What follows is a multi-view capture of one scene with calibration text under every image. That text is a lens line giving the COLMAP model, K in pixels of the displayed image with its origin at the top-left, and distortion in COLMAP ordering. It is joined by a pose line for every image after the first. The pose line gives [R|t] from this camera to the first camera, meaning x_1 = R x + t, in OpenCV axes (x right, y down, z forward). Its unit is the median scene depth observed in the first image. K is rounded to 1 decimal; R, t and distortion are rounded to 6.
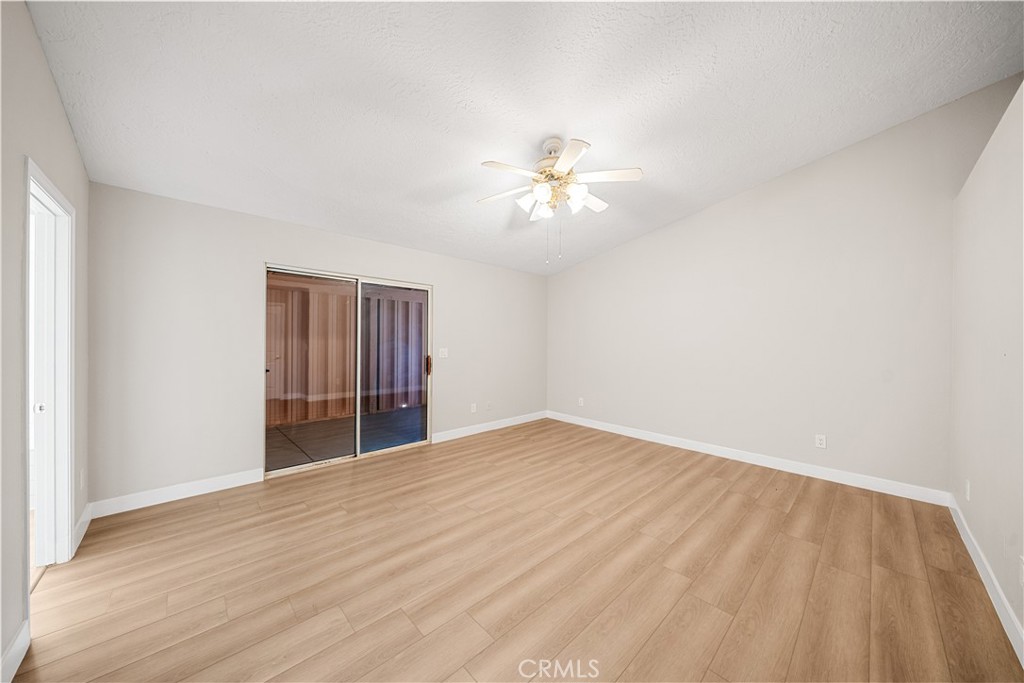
lens RADIAL K [[350.1, 0, 511.6], [0, 350.1, 340.9], [0, 0, 1]] dist [-0.003602, -0.000097]
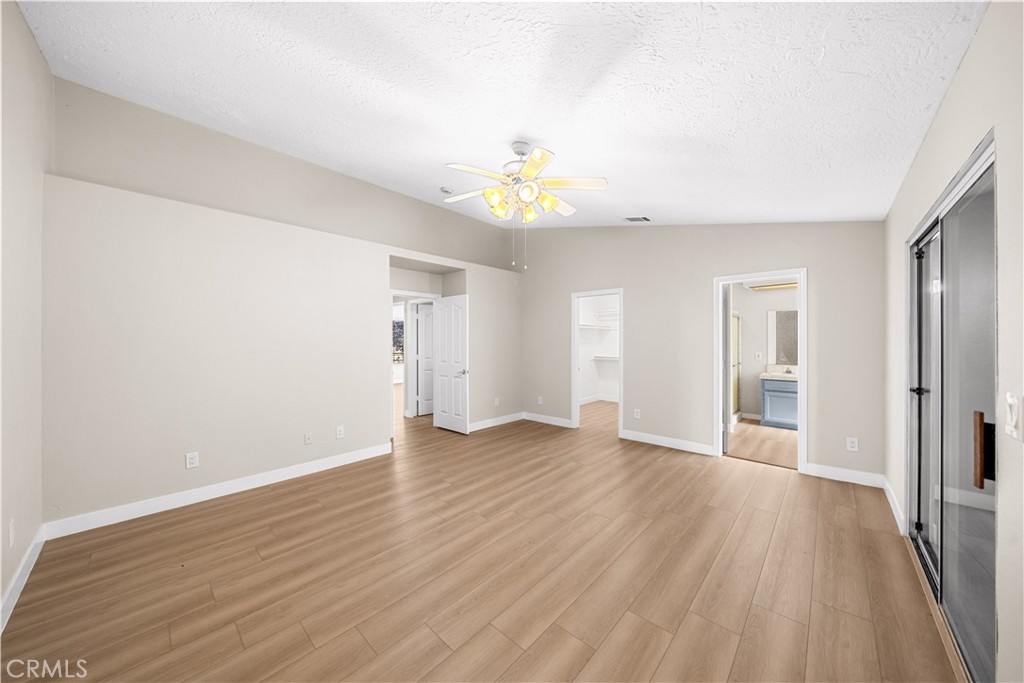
lens RADIAL K [[350.1, 0, 512.2], [0, 350.1, 341.4], [0, 0, 1]] dist [-0.003602, -0.000097]
pose [[-0.997838, -0.009424, -0.065047, 0.194005], [-0.009636, 0.999949, 0.002936, -0.012899], [0.065016, 0.003556, -0.997878, 1.881299]]
